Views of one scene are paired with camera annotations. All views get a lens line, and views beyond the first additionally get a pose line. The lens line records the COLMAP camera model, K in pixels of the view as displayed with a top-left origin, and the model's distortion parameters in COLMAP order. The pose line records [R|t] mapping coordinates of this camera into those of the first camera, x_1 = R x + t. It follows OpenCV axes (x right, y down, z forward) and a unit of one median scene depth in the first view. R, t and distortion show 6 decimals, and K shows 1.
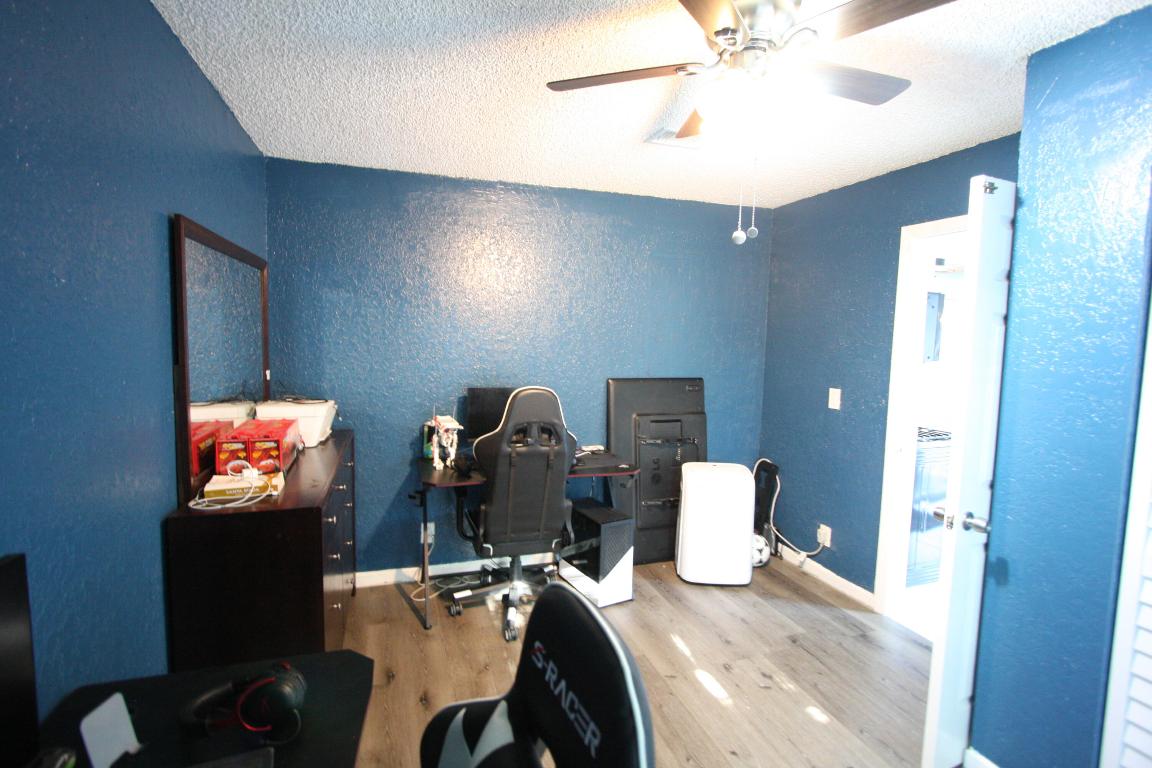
lens RADIAL K [[535.1, 0, 568.1], [0, 535.1, 378.0], [0, 0, 1]] dist [-0.015722, 0.001454]
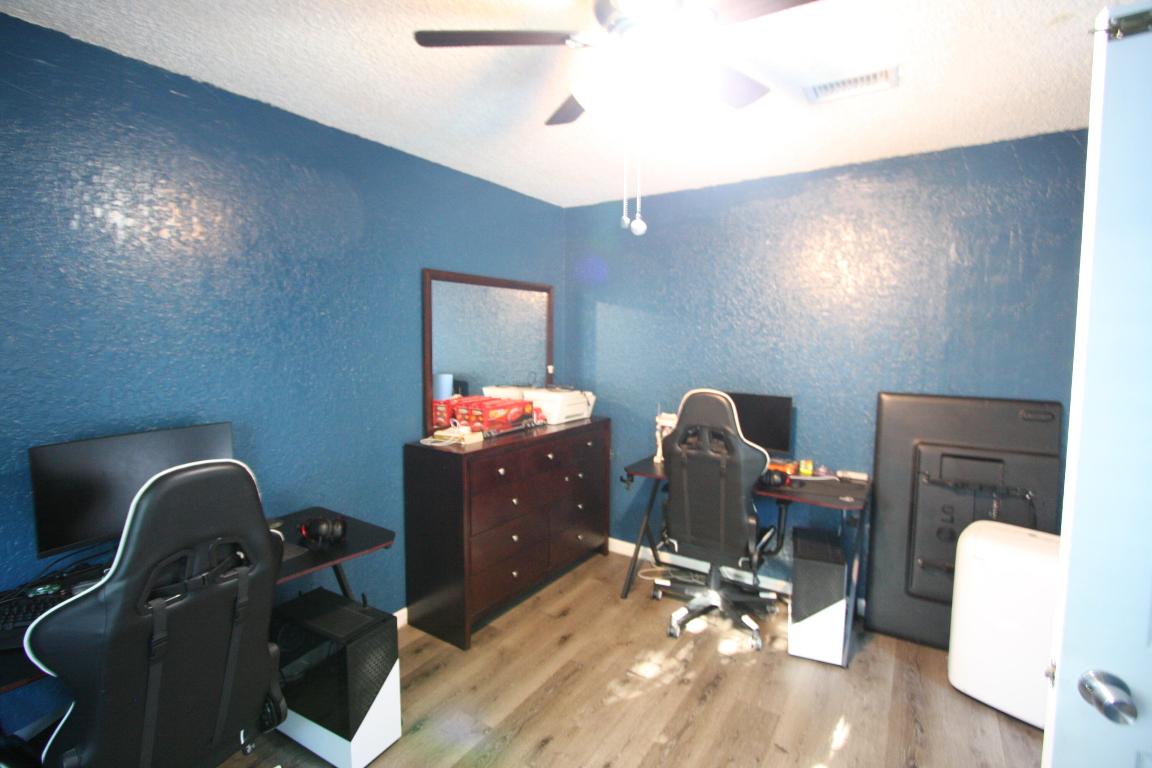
lens RADIAL K [[535.1, 0, 539.7], [0, 535.1, 379.4], [0, 0, 1]] dist [-0.015722, 0.001454]
pose [[0.604129, 0.049912, -0.795322, 0.490438], [-0.057066, 0.998184, 0.019295, -0.004348], [0.794841, 0.033729, 0.605880, 0.152205]]
